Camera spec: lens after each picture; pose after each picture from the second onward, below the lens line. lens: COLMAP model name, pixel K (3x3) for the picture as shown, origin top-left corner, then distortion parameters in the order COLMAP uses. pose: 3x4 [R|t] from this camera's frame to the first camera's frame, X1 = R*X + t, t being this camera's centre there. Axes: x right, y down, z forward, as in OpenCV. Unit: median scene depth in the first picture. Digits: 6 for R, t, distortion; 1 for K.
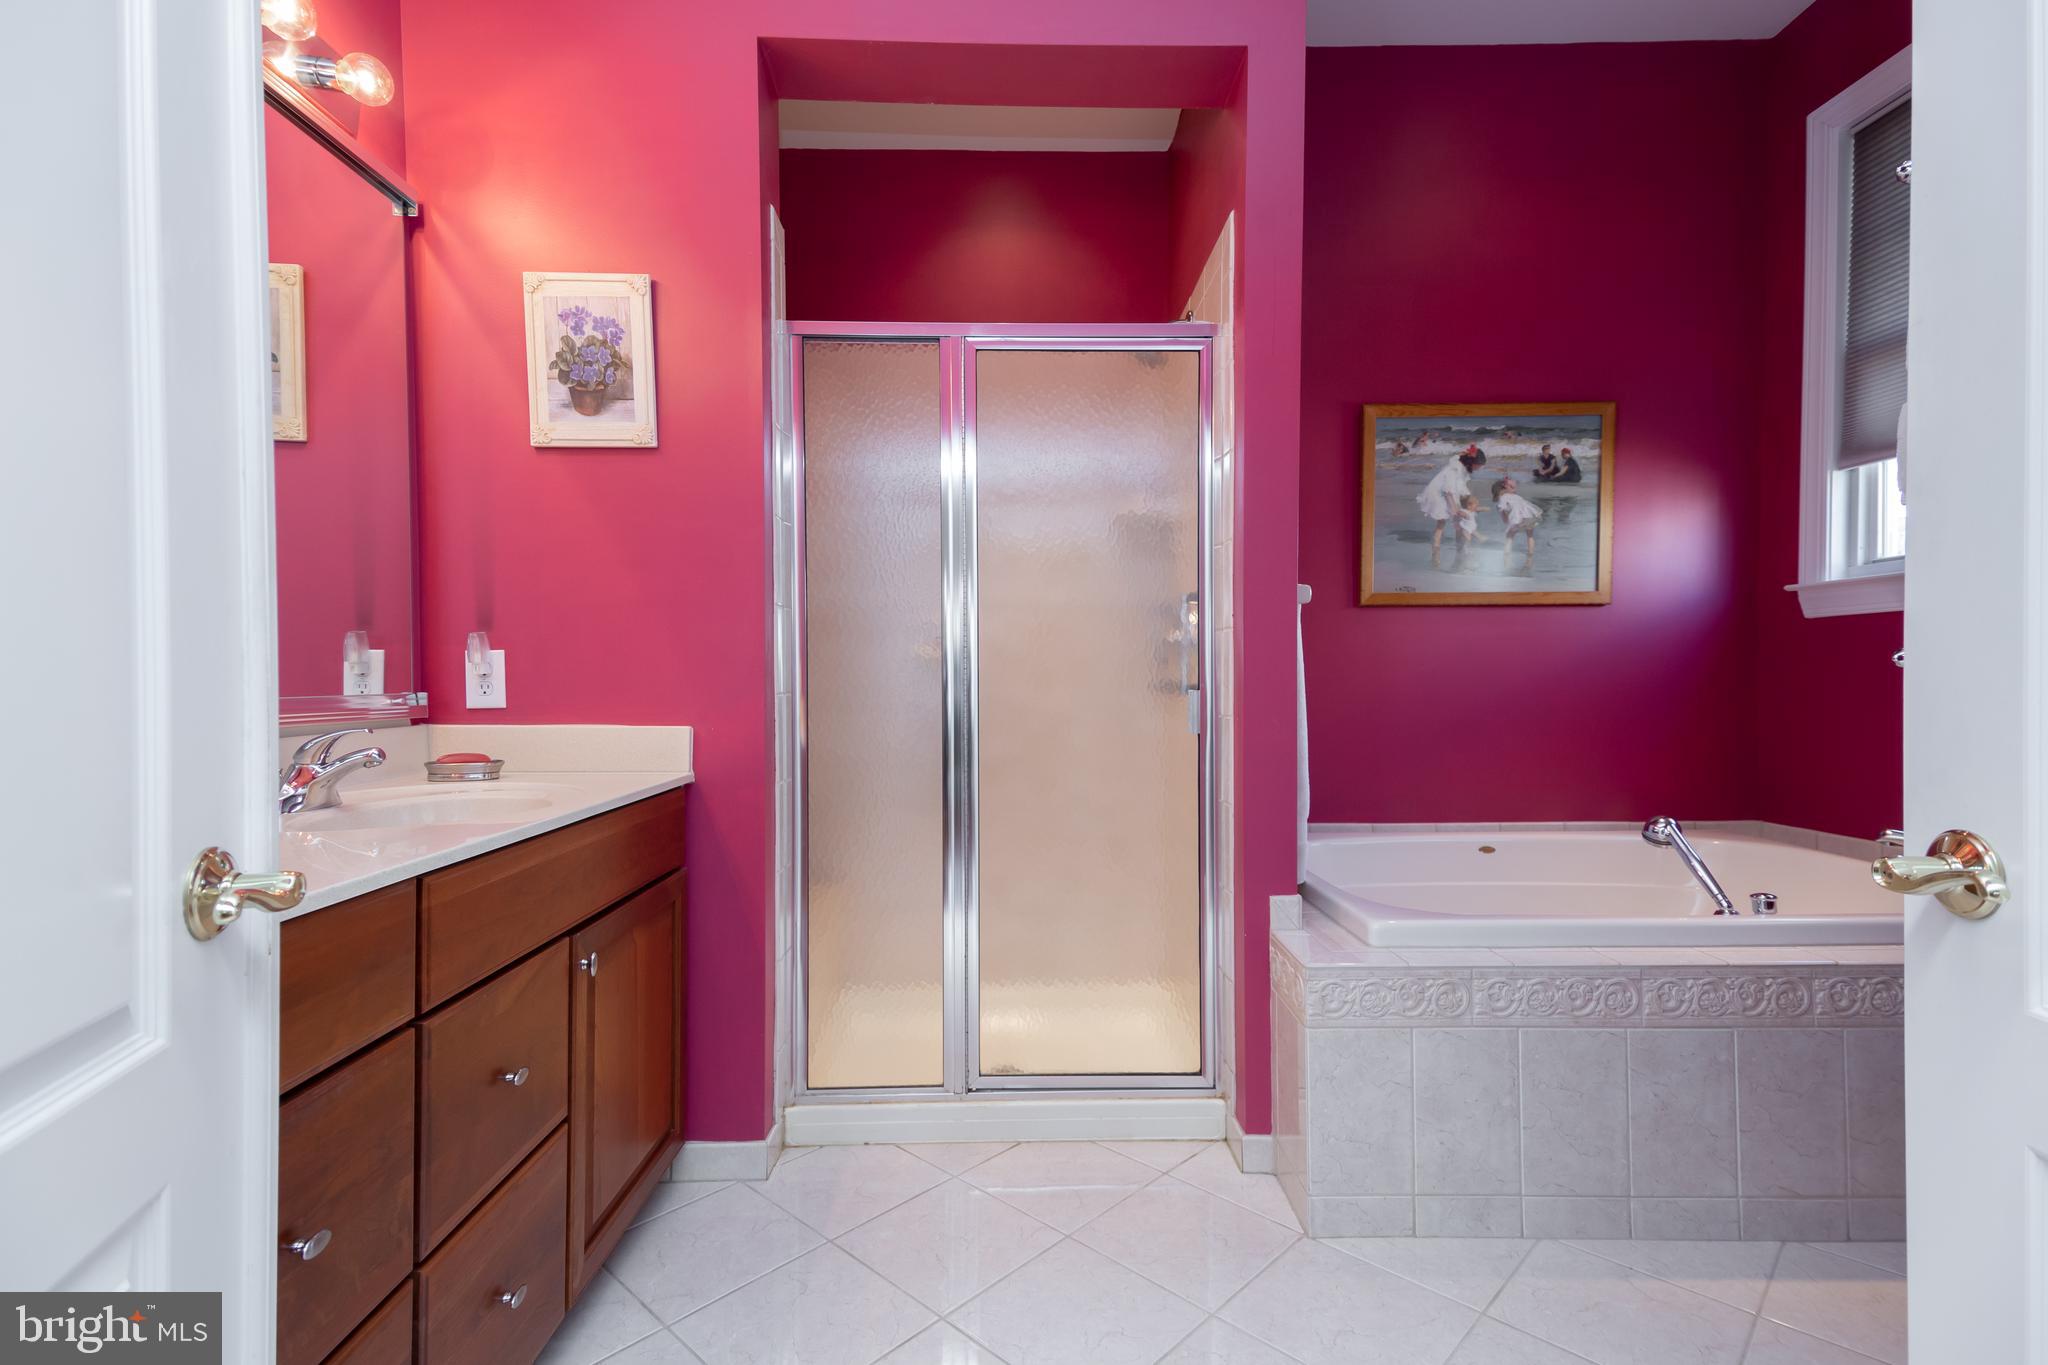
lens RADIAL K [[954.7, 0, 1033.4], [0, 954.7, 680.1], [0, 0, 1]] dist [0.054199, -0.013424]
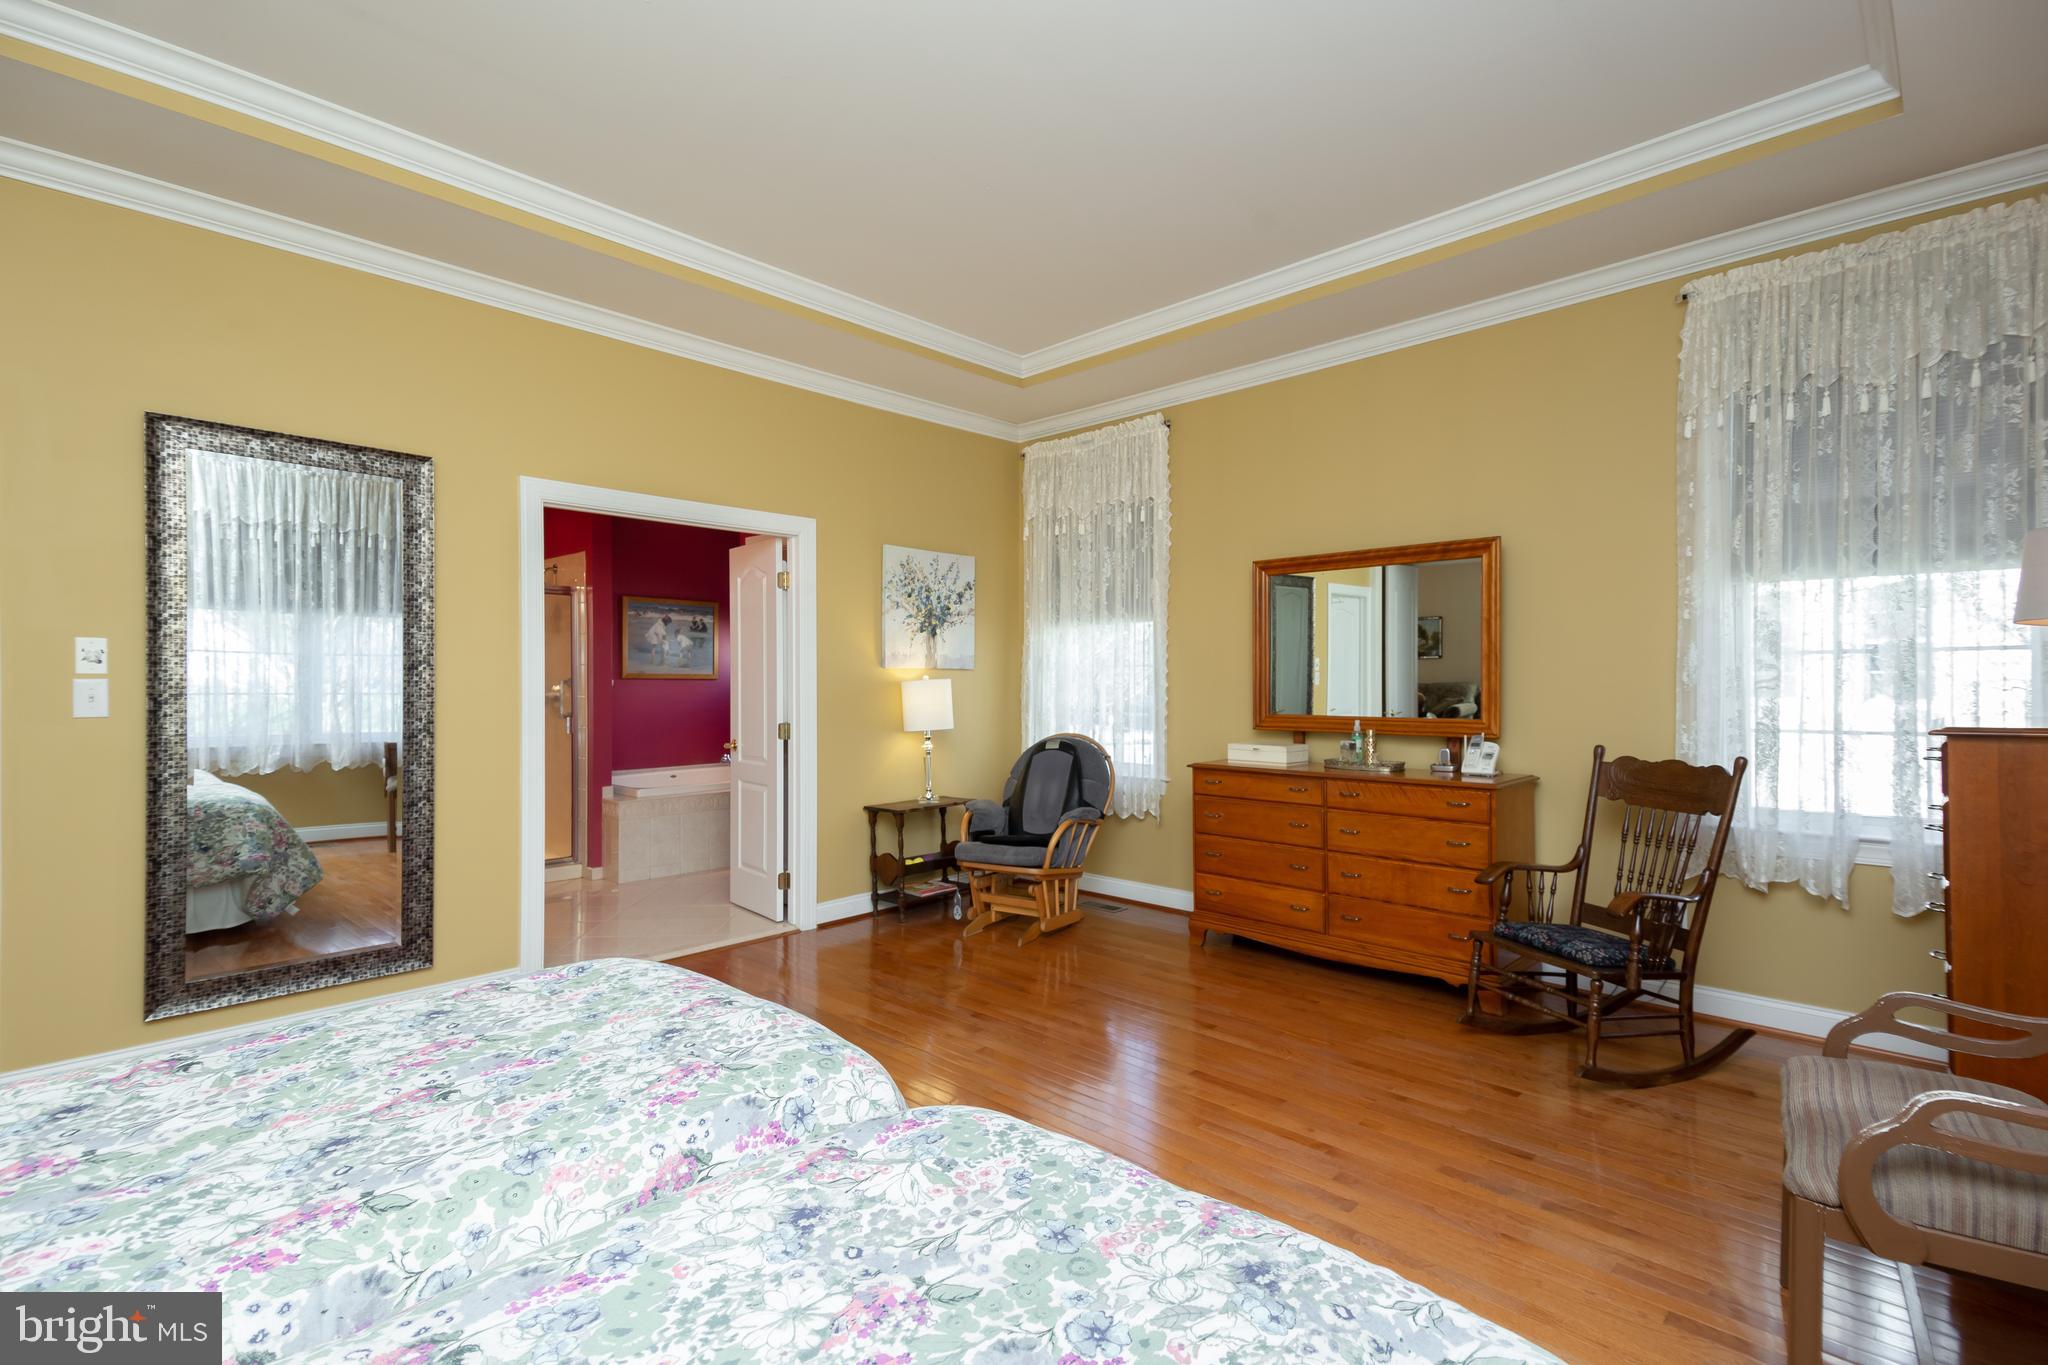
lens RADIAL K [[954.7, 0, 1022.2], [0, 954.7, 689.7], [0, 0, 1]] dist [0.054199, -0.013424]
pose [[0.710788, -0.005241, 0.703386, -0.646487], [0.016283, 0.999827, -0.009004, -0.012007], [-0.703217, 0.017853, 0.710751, -1.418333]]
